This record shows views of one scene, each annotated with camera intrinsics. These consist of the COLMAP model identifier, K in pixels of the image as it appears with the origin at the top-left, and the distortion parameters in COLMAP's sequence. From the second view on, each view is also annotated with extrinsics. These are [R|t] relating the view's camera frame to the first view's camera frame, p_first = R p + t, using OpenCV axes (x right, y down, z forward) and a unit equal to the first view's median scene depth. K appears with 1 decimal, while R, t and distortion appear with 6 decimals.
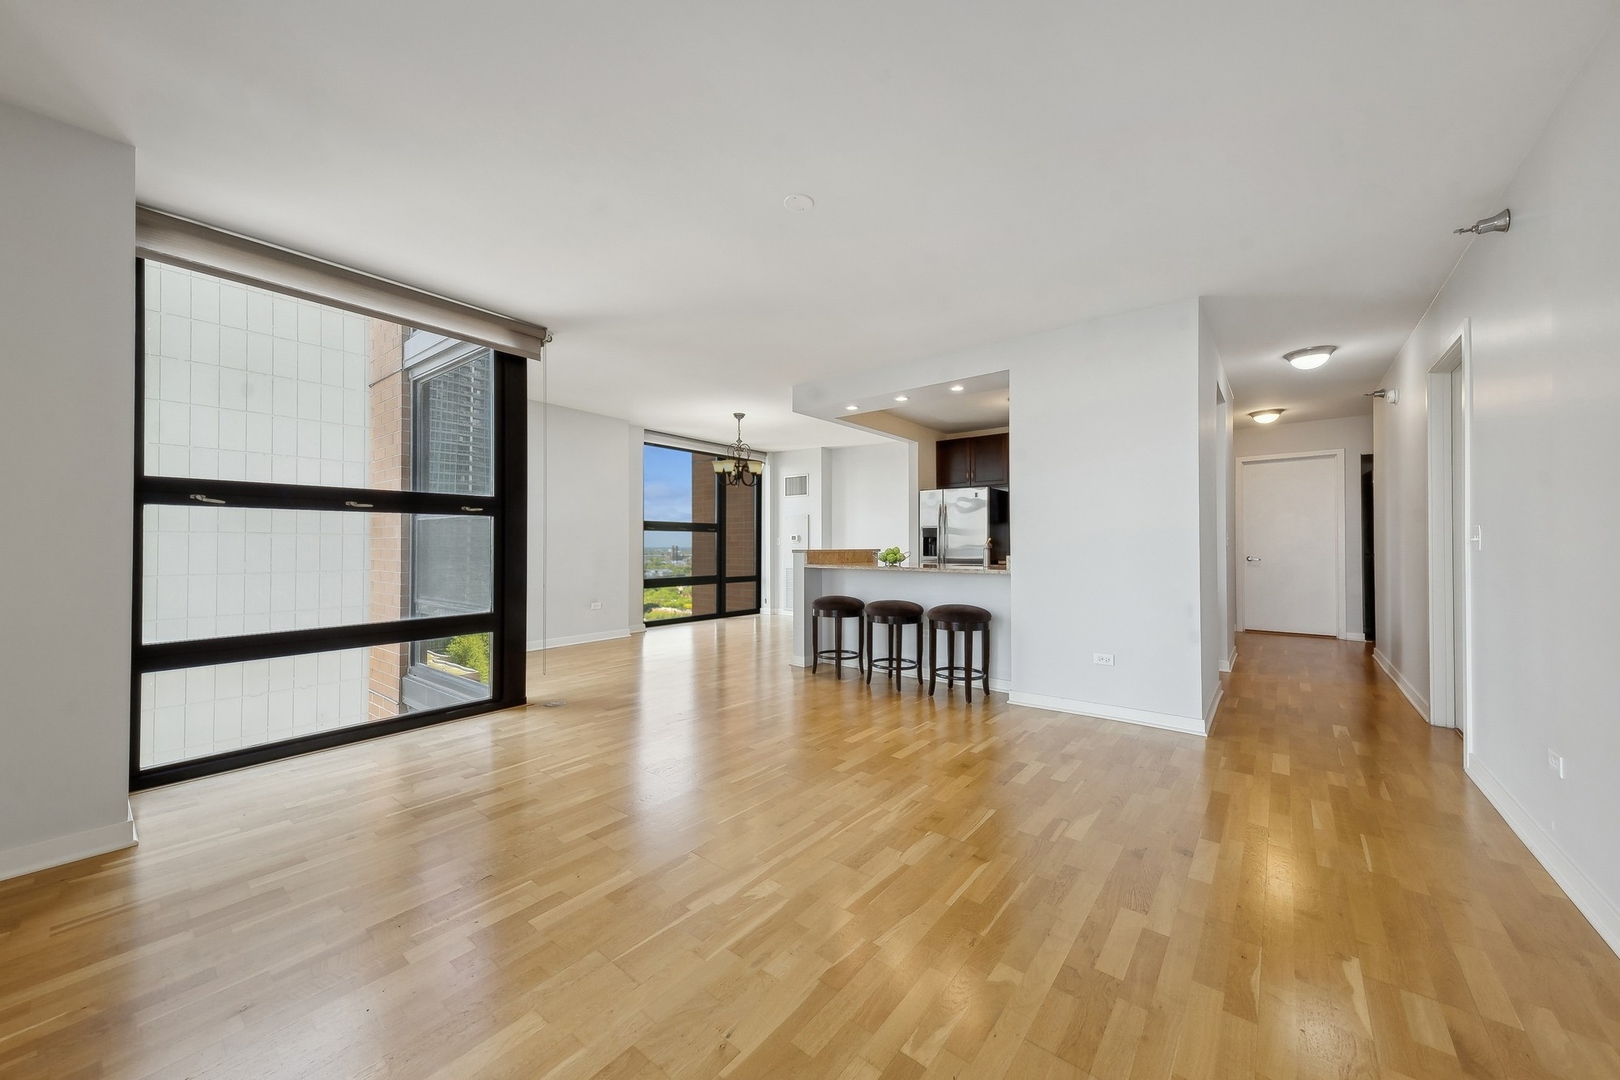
lens RADIAL K [[569.4, 0, 807.0], [0, 569.4, 541.7], [0, 0, 1]] dist [0.000570, -0.000353]
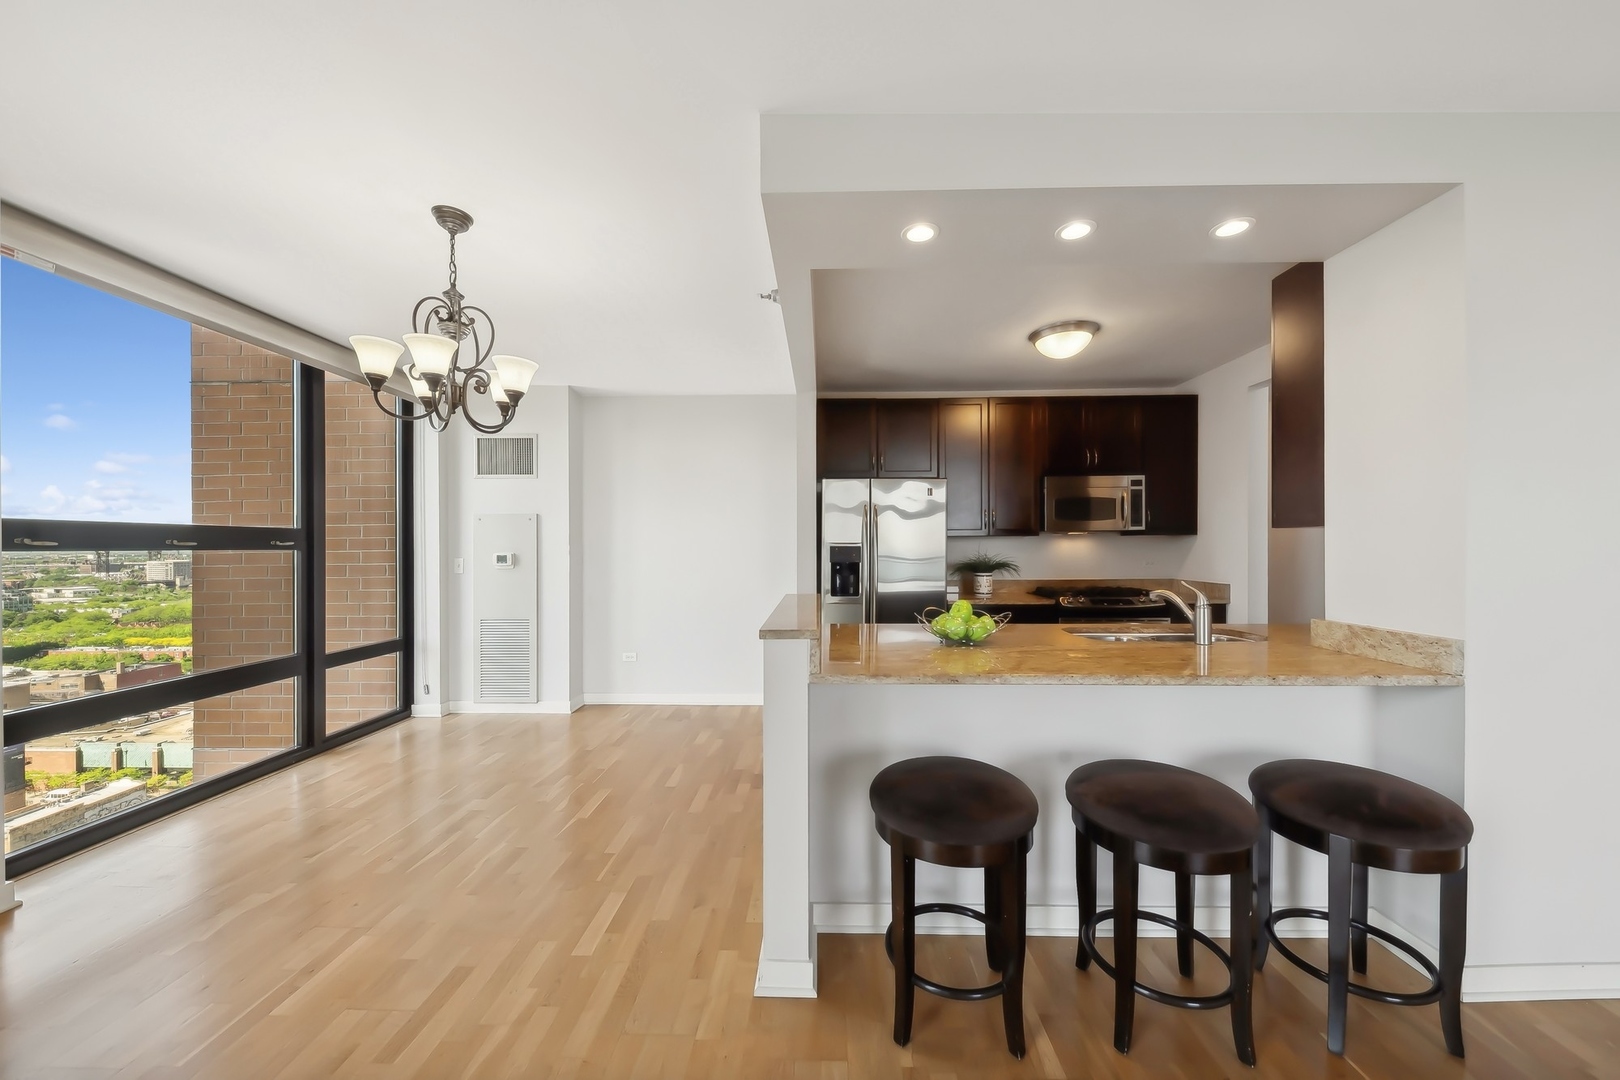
lens RADIAL K [[569.4, 0, 807.0], [0, 569.4, 541.7], [0, 0, 1]] dist [0.000570, -0.000353]
pose [[0.789005, 0.005701, 0.614360, -0.123770], [0.000344, 0.999953, -0.009721, -0.017428], [-0.614386, 0.007881, 0.788966, 0.458251]]
